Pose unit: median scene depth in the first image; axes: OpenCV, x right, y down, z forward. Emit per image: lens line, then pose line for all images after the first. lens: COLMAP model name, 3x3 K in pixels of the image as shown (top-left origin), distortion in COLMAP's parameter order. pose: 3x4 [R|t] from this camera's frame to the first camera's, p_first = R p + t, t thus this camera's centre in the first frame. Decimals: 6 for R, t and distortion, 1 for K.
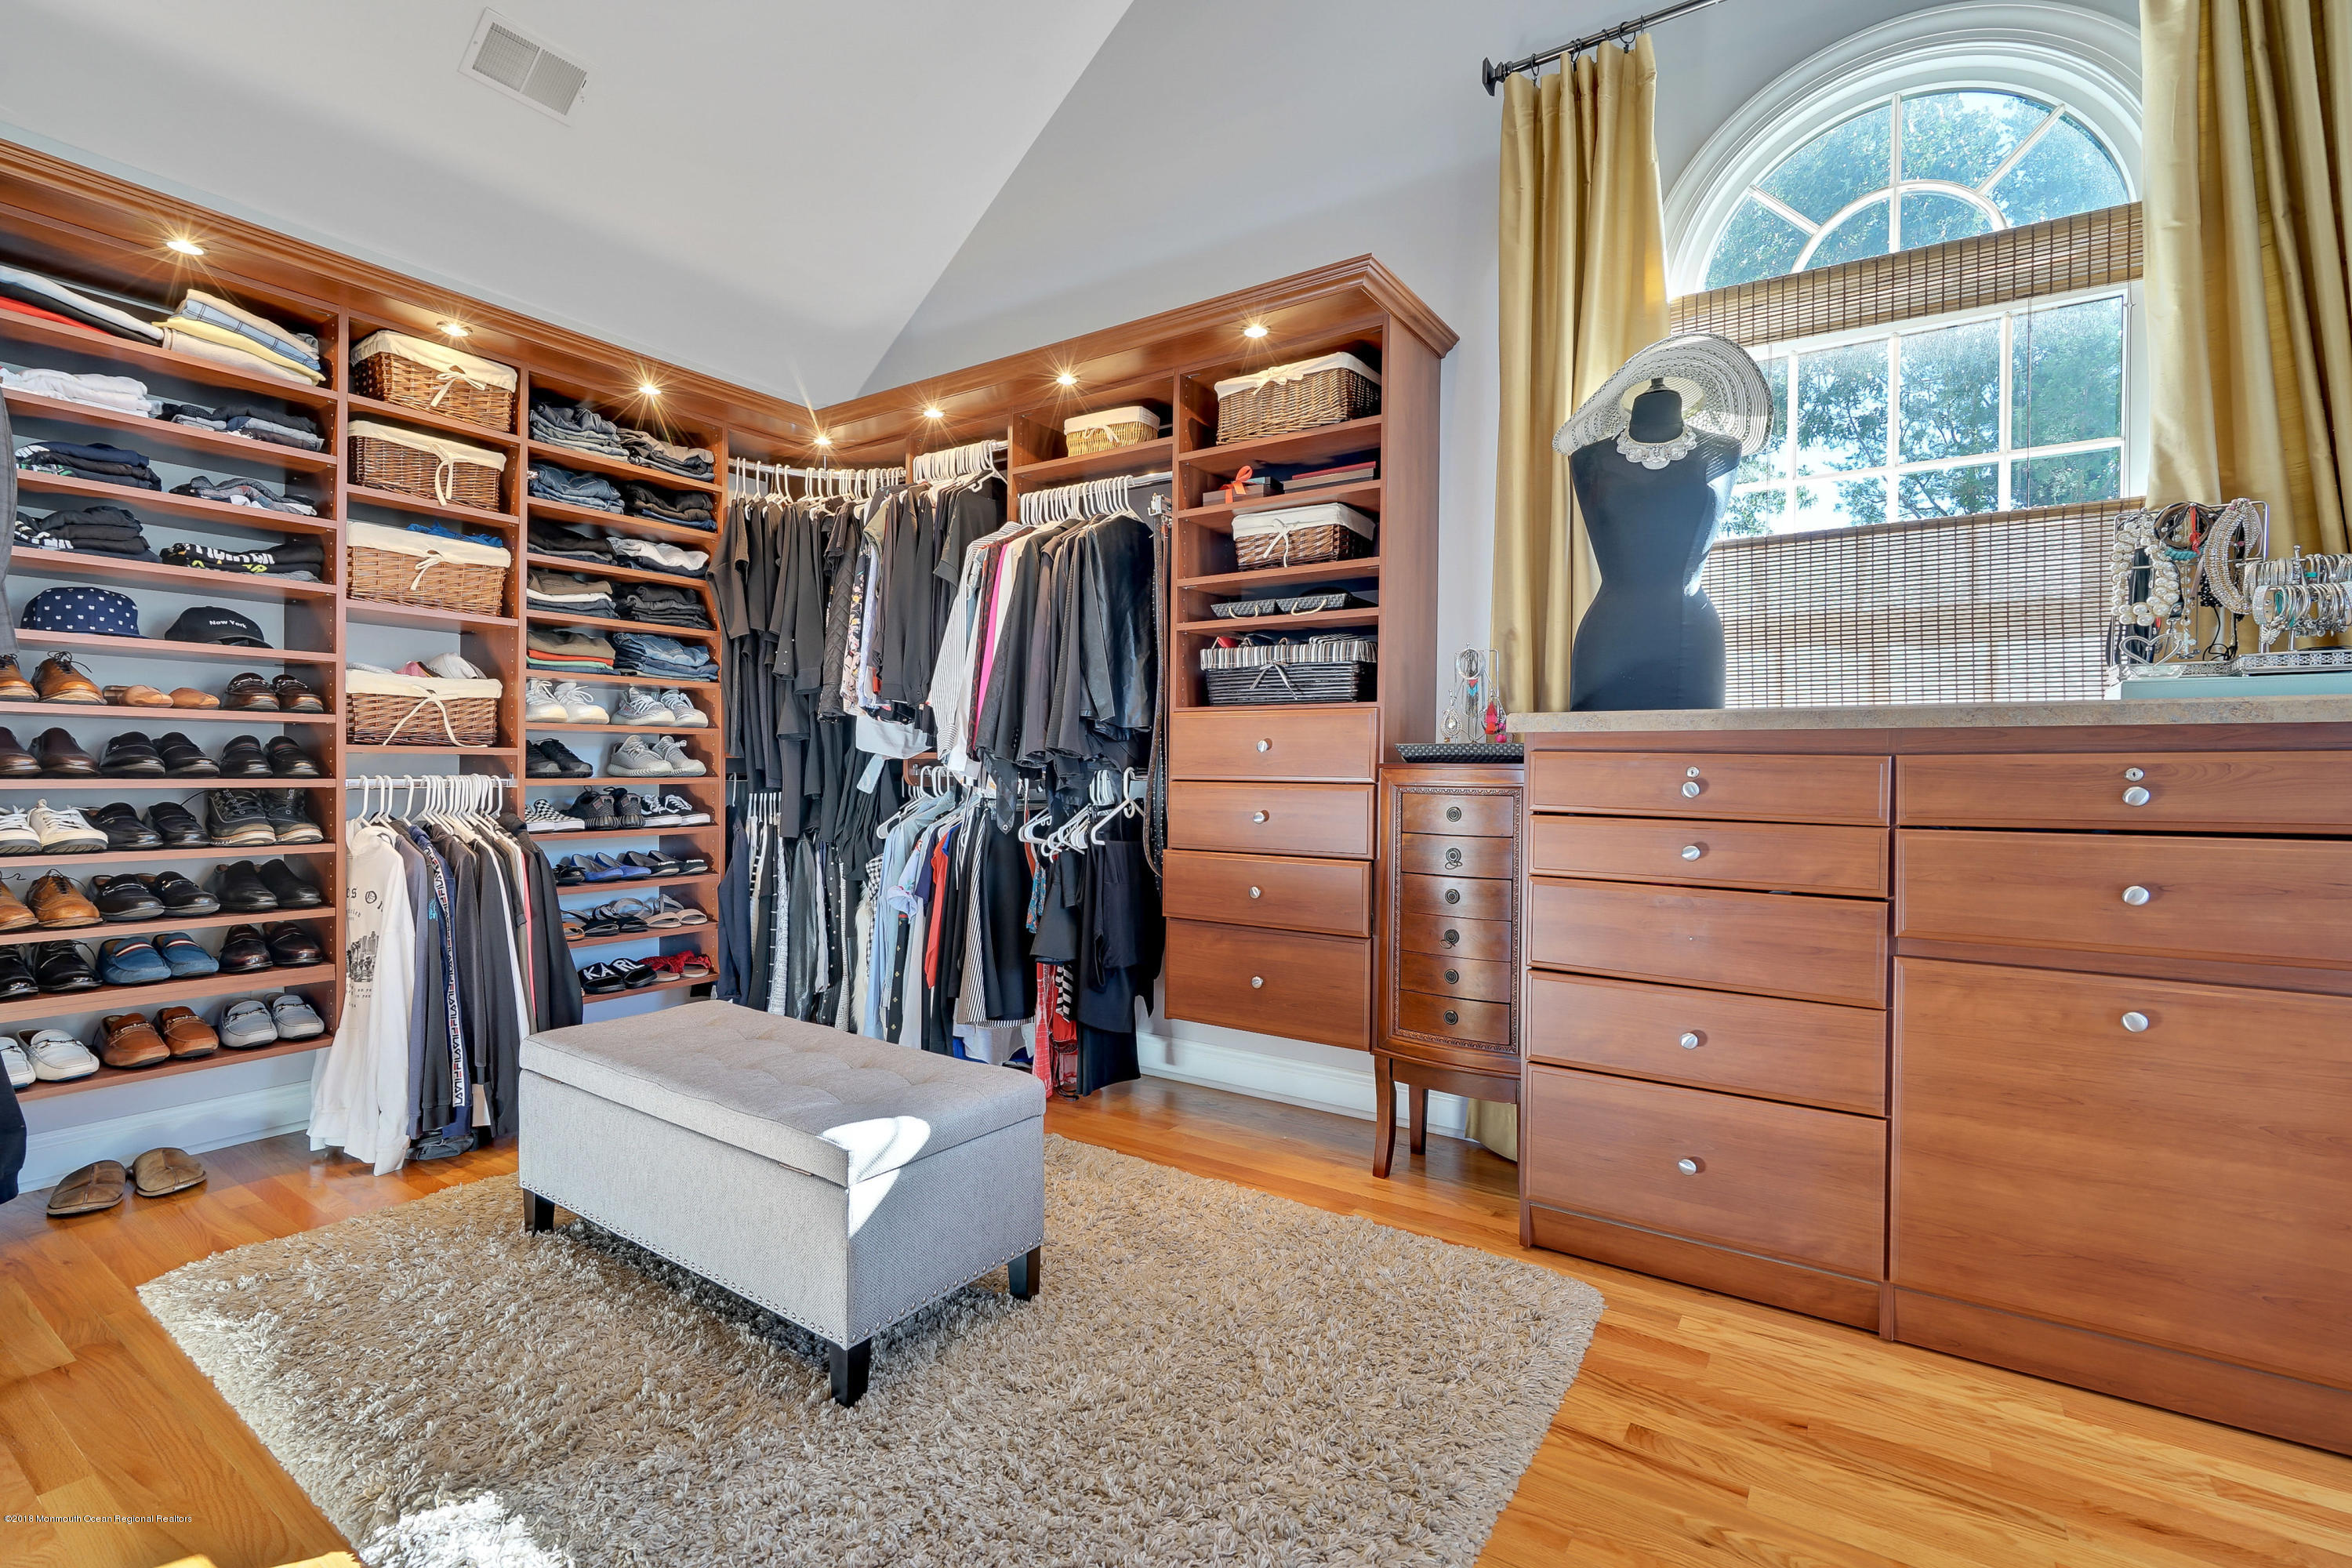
lens RADIAL K [[1090.0, 0, 1185.3], [0, 1090.0, 779.8], [0, 0, 1]] dist [0.002753, 0.001417]
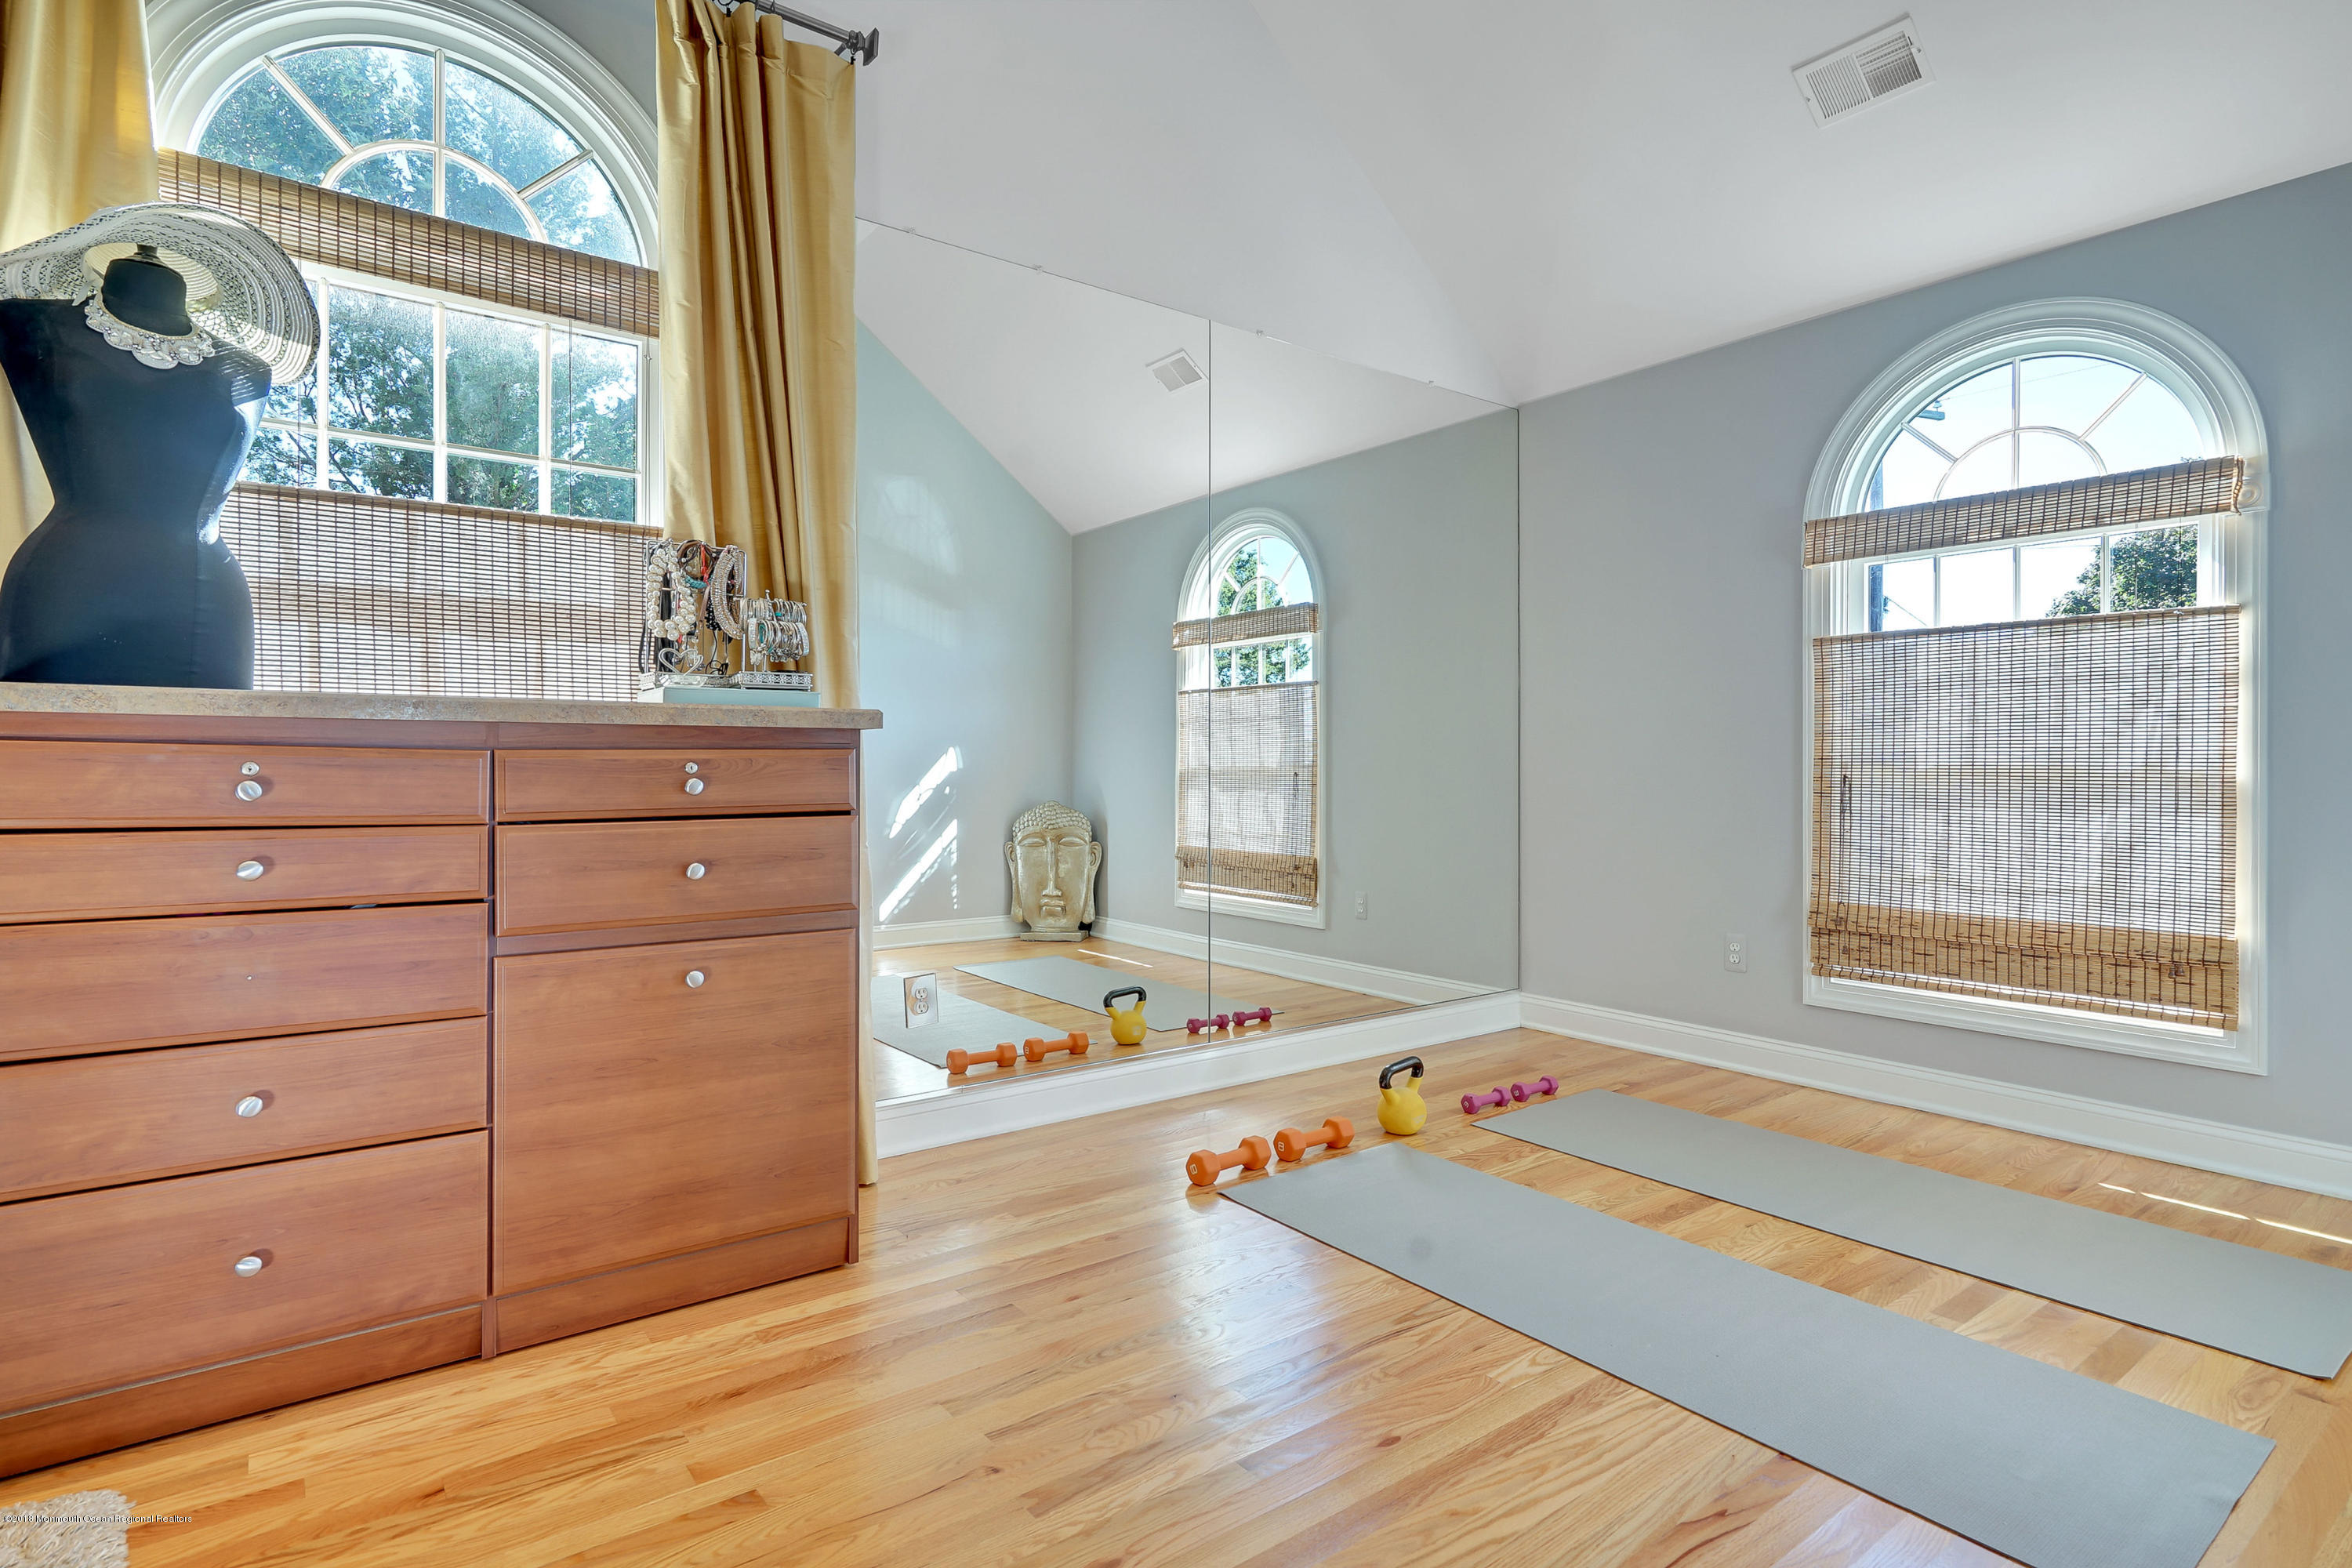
lens RADIAL K [[1158.7, 0, 1186.5], [0, 1158.7, 773.0], [0, 0, 1]] dist [0.001628, 0.001815]
pose [[0.338004, -0.011157, 0.941079, -0.100837], [0.012917, 0.999891, 0.007215, -0.001184], [-0.941056, 0.009717, 0.338111, 0.070002]]
